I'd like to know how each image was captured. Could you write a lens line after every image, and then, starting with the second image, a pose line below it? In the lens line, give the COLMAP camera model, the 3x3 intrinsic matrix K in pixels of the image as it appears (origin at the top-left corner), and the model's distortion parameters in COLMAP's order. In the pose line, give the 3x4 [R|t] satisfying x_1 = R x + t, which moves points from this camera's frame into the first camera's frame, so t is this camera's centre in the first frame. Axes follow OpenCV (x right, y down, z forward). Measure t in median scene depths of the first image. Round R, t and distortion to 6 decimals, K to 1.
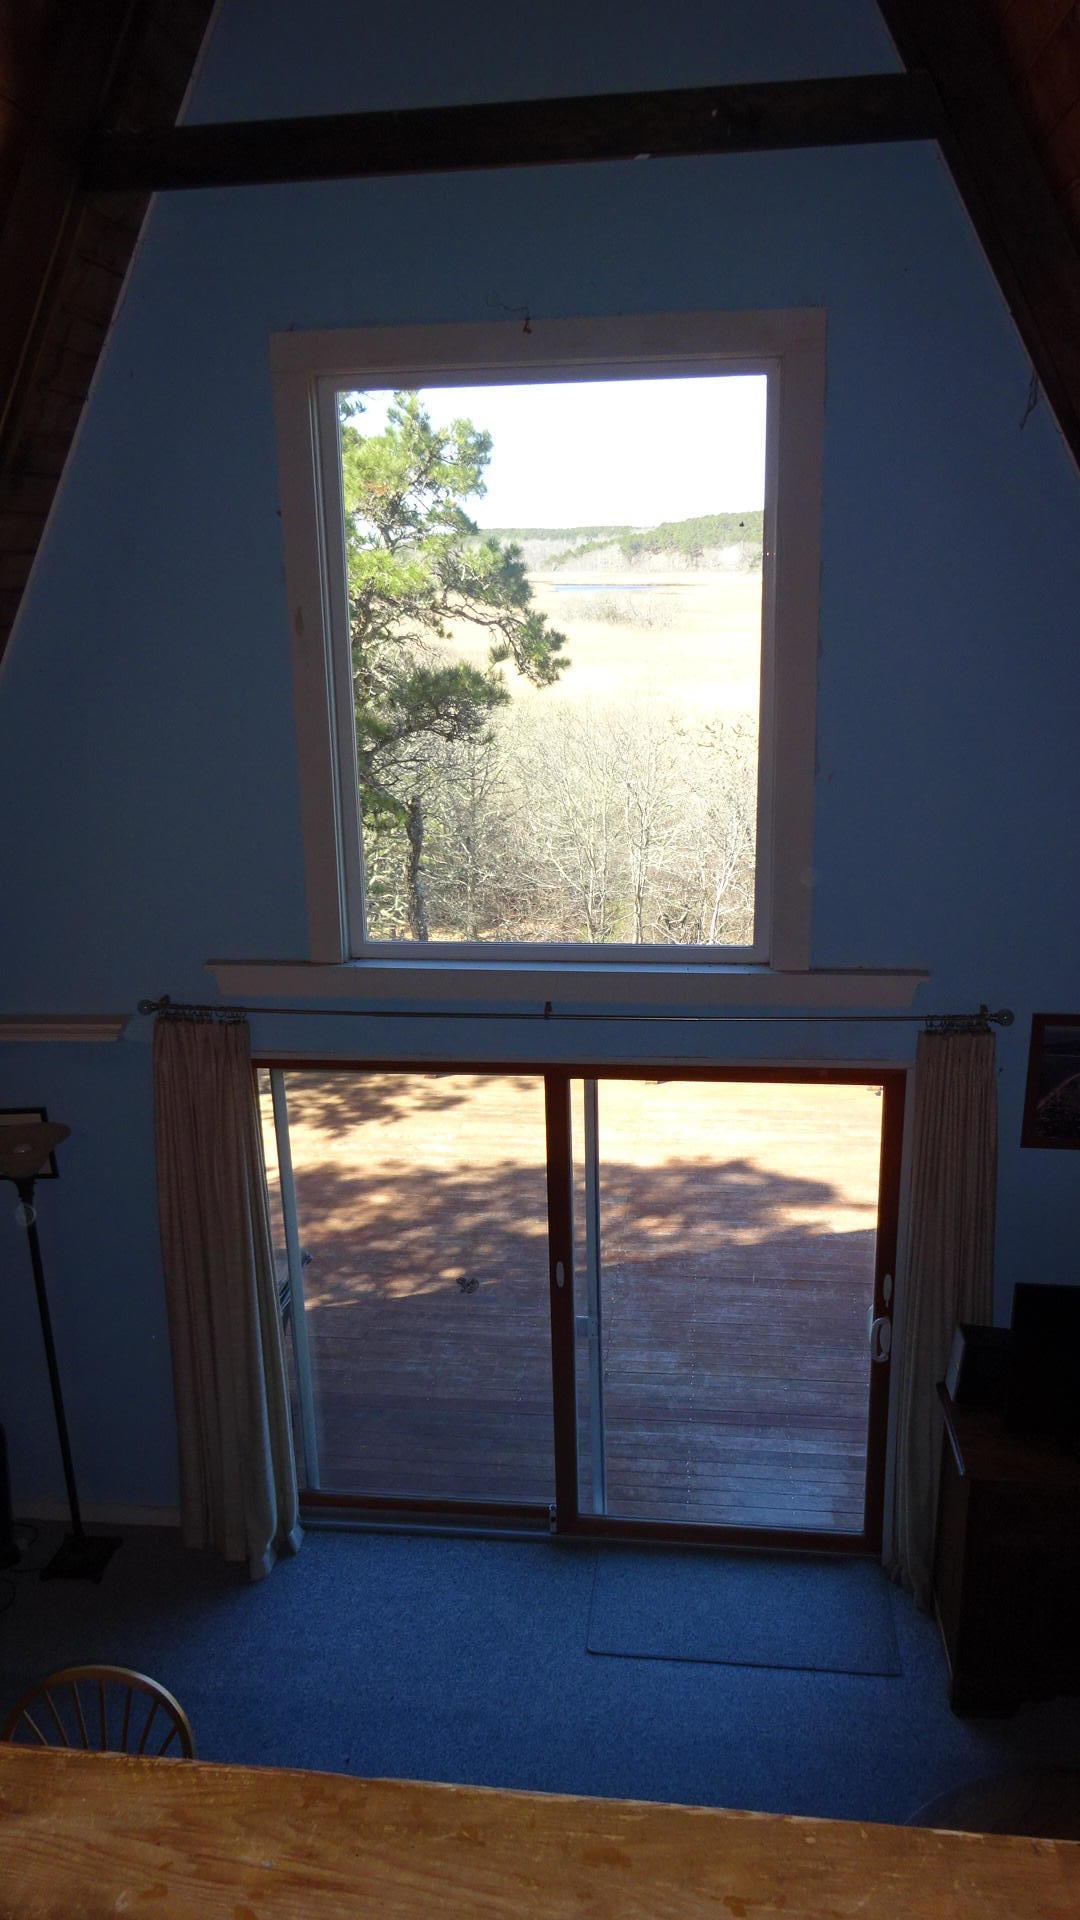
lens RADIAL K [[1398.0, 0, 540.0], [0, 1398.0, 960.0], [0, 0, 1]] dist [-0.003902, 0.002178]
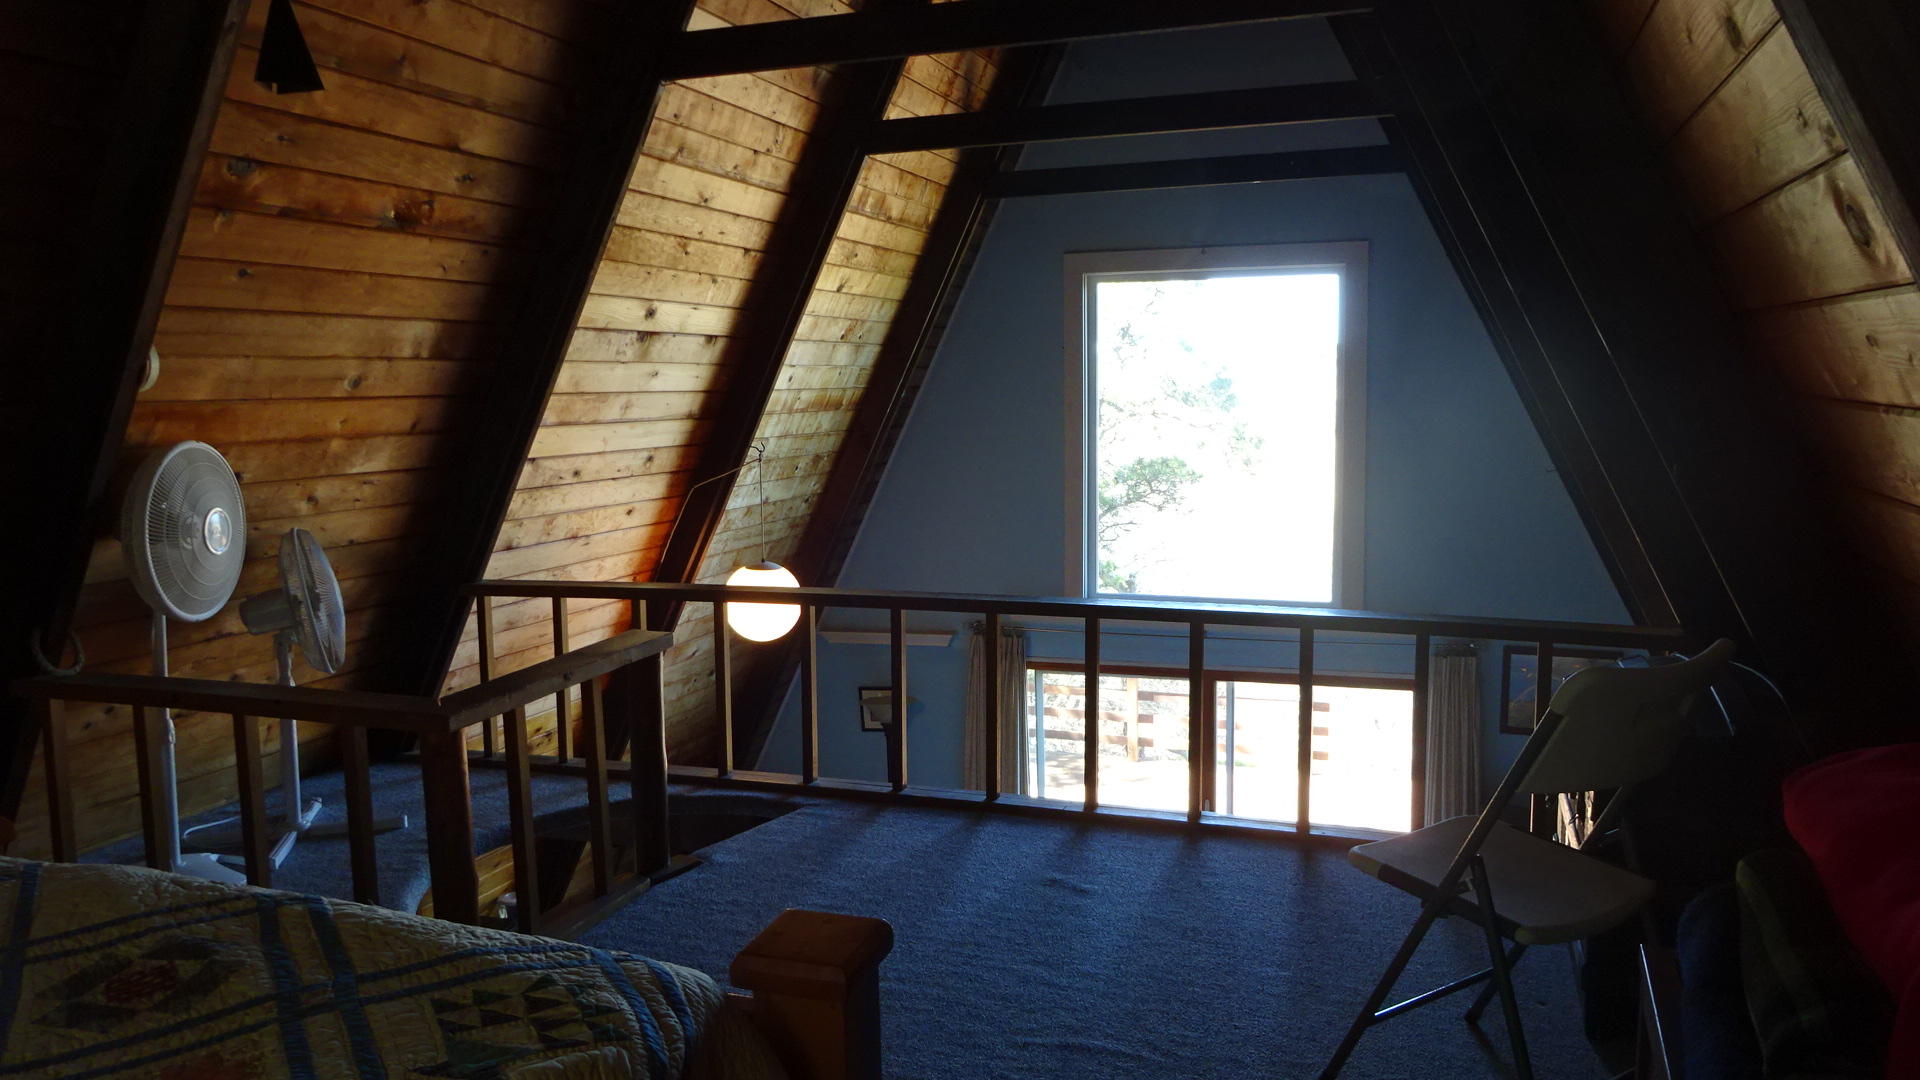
lens RADIAL K [[1398.0, 0, 972.7], [0, 1398.0, 542.9], [0, 0, 1]] dist [-0.003902, 0.002178]
pose [[0.979010, 0.032729, -0.201165, 0.027121], [-0.063990, 0.986472, -0.150922, 0.079184], [0.193504, 0.160627, 0.967861, -0.277876]]
